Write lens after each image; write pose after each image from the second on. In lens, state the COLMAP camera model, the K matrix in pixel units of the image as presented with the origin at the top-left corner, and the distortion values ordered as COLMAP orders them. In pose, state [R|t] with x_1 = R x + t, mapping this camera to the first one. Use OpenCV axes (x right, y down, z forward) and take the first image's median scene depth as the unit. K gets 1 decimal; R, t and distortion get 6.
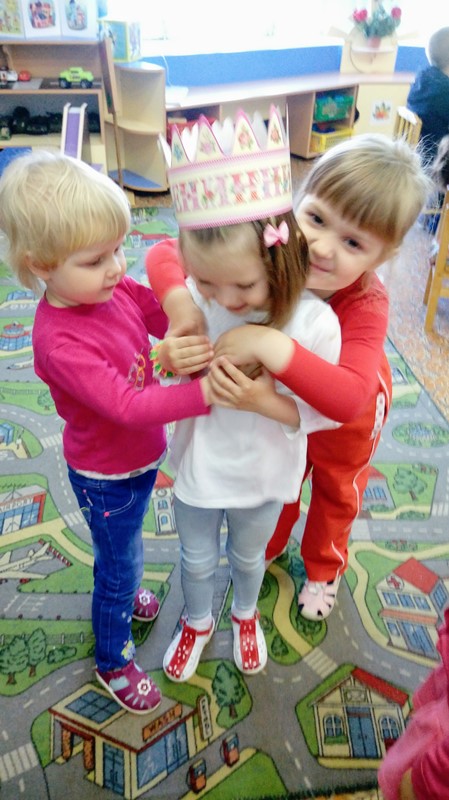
lens RADIAL K [[634.8, 0, 208.3], [0, 634.8, 408.1], [0, 0, 1]] dist [0.062836, -0.103636]
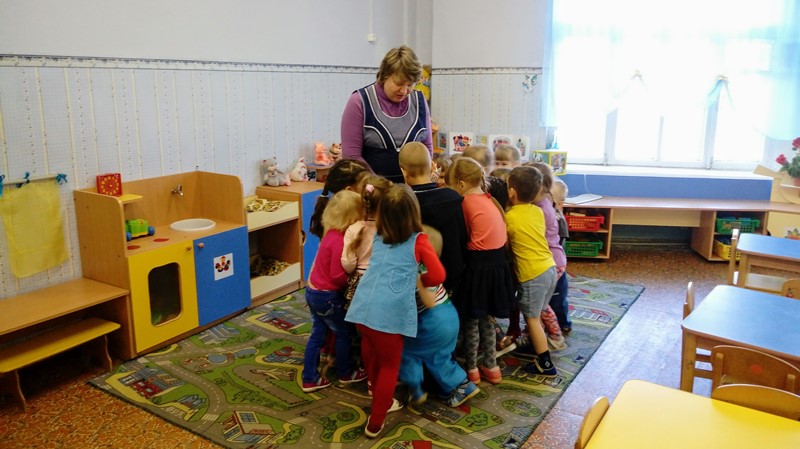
lens RADIAL K [[634.8, 0, 392.0], [0, 634.8, 224.7], [0, 0, 1]] dist [0.062836, -0.103636]
pose [[0.749429, 0.134867, -0.648204, 0.628791], [-0.380689, 0.888786, -0.255216, 0.097398], [0.541694, 0.438030, 0.717424, -0.254729]]
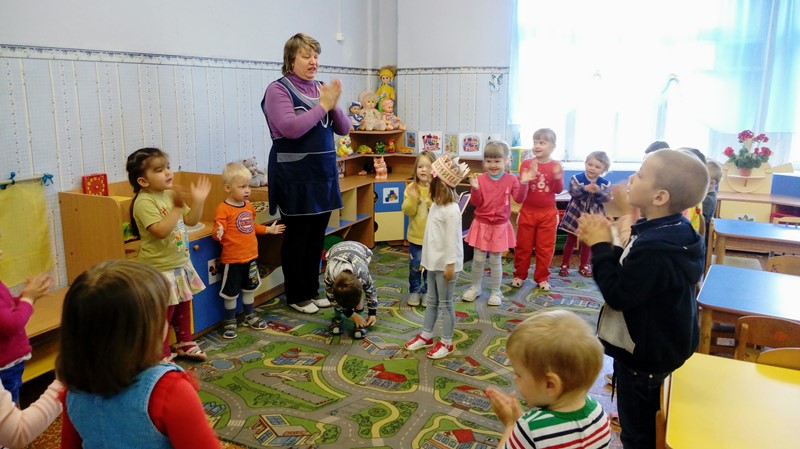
lens RADIAL K [[634.8, 0, 393.2], [0, 634.8, 225.6], [0, 0, 1]] dist [0.062836, -0.103636]
pose [[0.834371, 0.100370, -0.541989, 0.503644], [-0.312205, 0.896404, -0.314624, 0.172665], [0.454262, 0.431725, 0.779269, -0.315819]]
